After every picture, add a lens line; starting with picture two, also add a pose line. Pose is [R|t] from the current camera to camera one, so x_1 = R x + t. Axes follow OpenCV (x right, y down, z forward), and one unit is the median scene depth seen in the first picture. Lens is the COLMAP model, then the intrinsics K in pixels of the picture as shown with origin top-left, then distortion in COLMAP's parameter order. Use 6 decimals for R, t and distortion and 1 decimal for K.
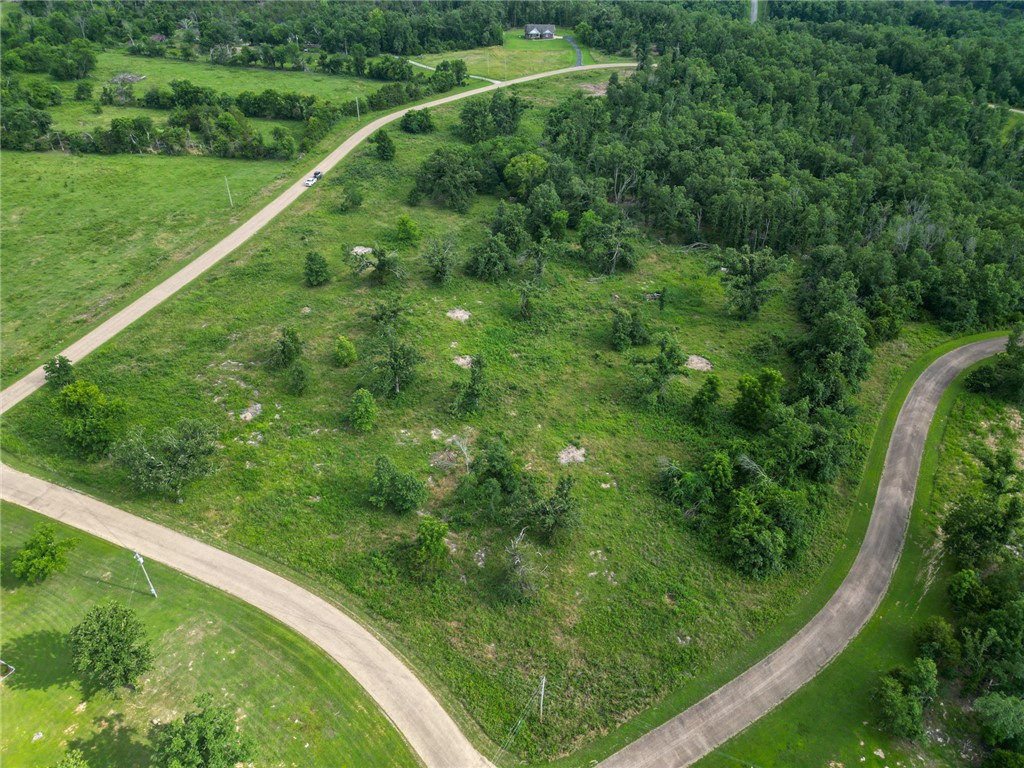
lens RADIAL K [[715.1, 0, 512.9], [0, 715.1, 388.5], [0, 0, 1]] dist [0.083381, -0.085501]
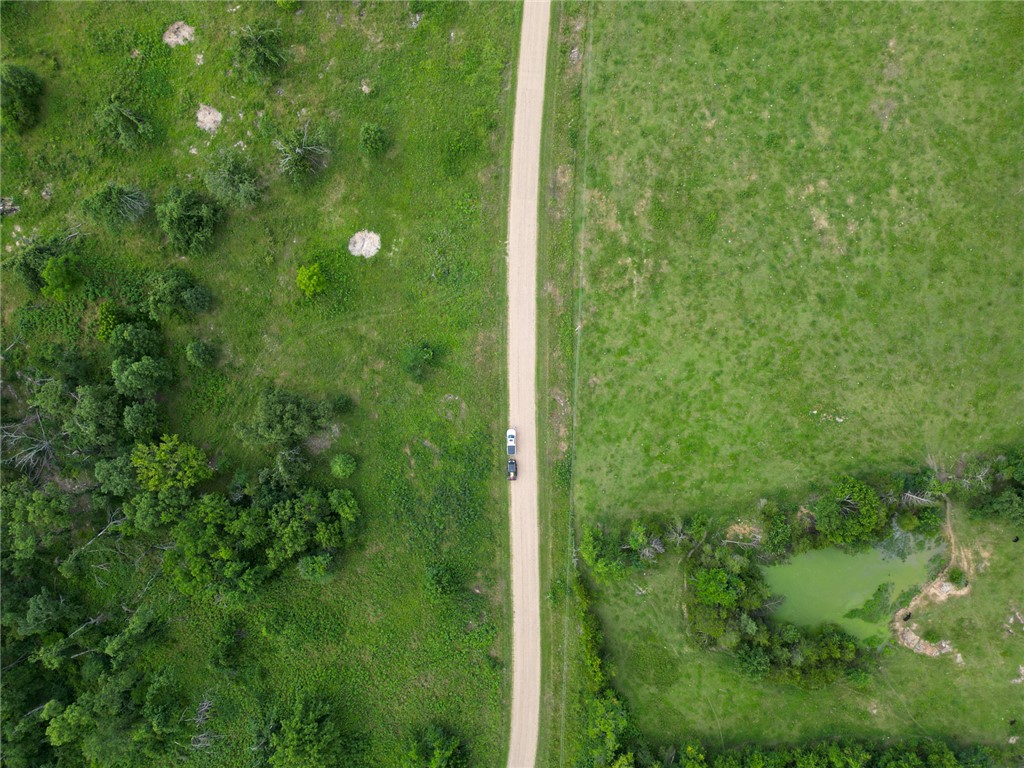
lens RADIAL K [[715.1, 0, 512.9], [0, 715.1, 388.5], [0, 0, 1]] dist [0.083381, -0.085501]
pose [[-0.983892, 0.178578, -0.008168, -0.429976], [-0.107135, -0.552463, 0.826624, -1.223927], [0.143105, 0.814183, 0.562696, 0.881246]]
